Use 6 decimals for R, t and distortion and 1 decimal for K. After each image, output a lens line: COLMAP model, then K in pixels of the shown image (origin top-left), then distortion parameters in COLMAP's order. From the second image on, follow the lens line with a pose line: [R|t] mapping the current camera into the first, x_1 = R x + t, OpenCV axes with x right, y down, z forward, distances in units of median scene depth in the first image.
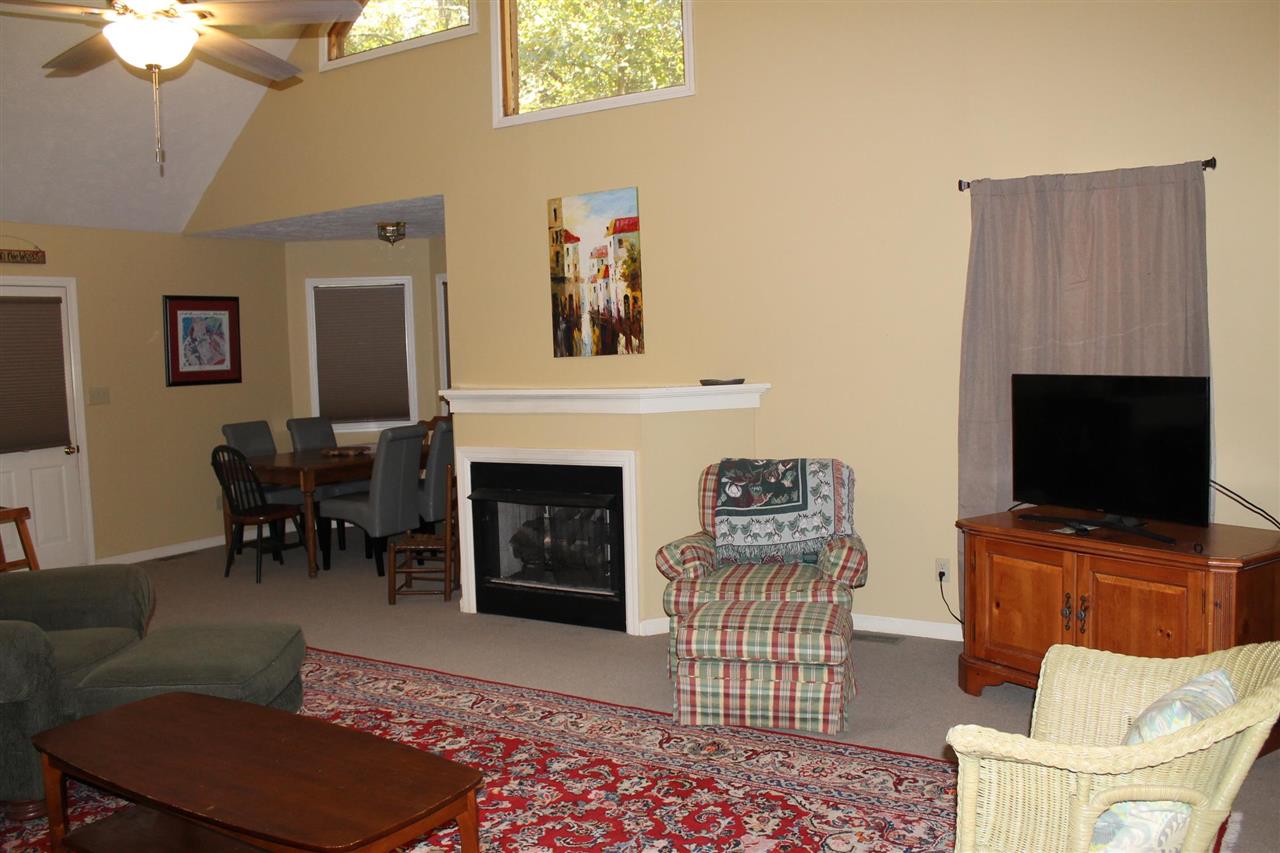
lens RADIAL K [[1088.7, 0, 644.1], [0, 1088.7, 422.4], [0, 0, 1]] dist [-0.139805, 0.026999]
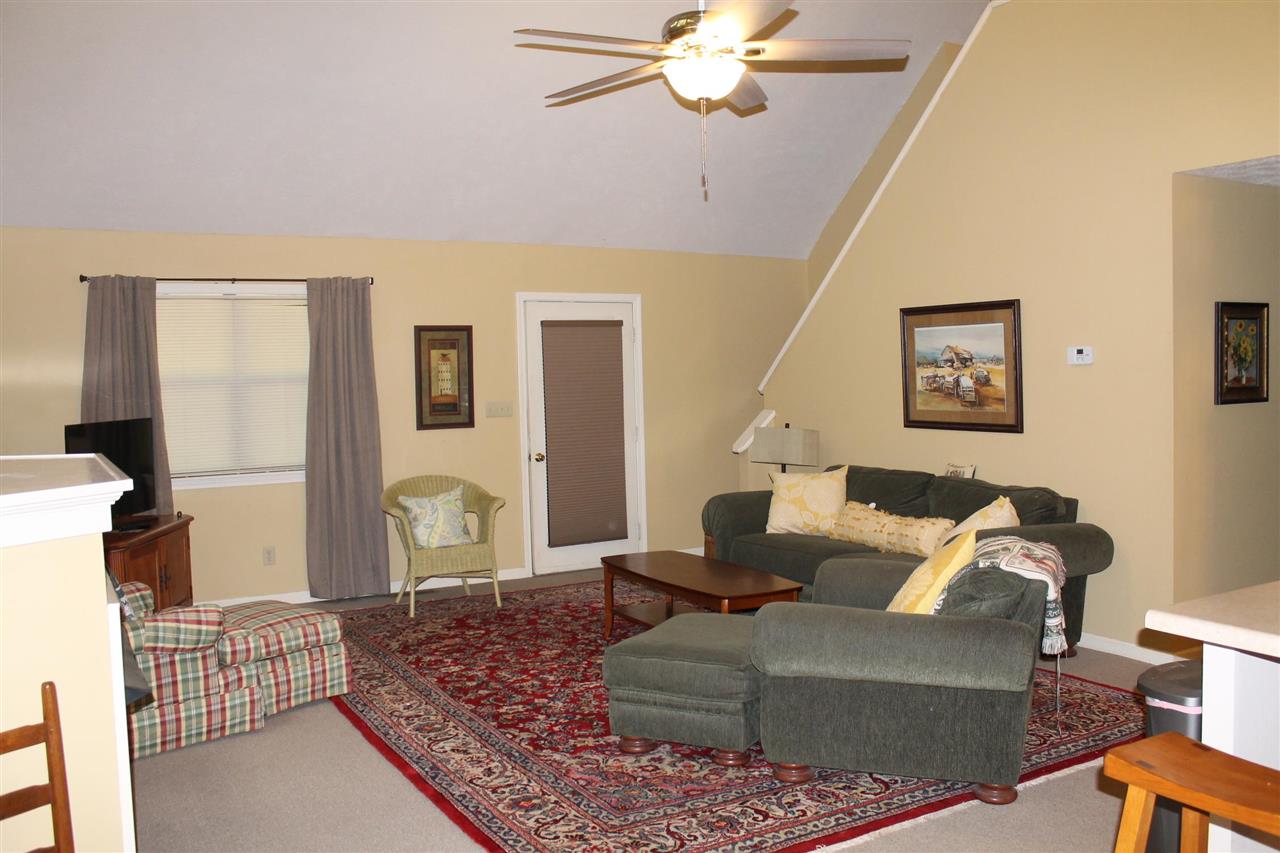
lens RADIAL K [[1088.7, 0, 650.8], [0, 1088.7, 431.9], [0, 0, 1]] dist [-0.139805, 0.026999]
pose [[-0.884402, 0.027152, 0.465935, -0.577945], [0.085325, 0.990888, 0.104214, -0.077117], [-0.458860, 0.131923, -0.878660, 1.274442]]
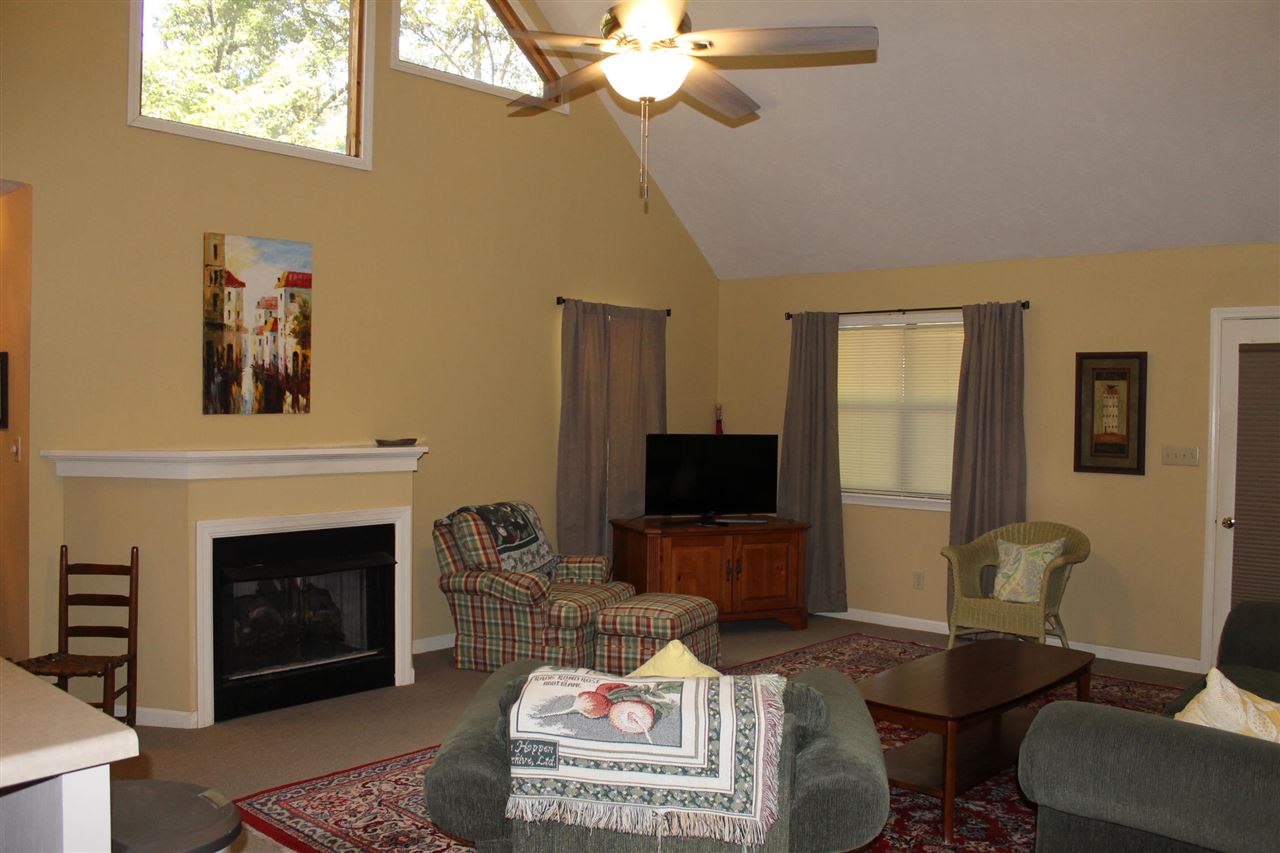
lens RADIAL K [[1088.7, 0, 652.3], [0, 1088.7, 423.8], [0, 0, 1]] dist [-0.139805, 0.026999]
pose [[0.169162, 0.019129, 0.985403, -0.896378], [0.050074, 0.998354, -0.027977, -0.011258], [-0.984315, 0.054076, 0.167926, 0.532266]]
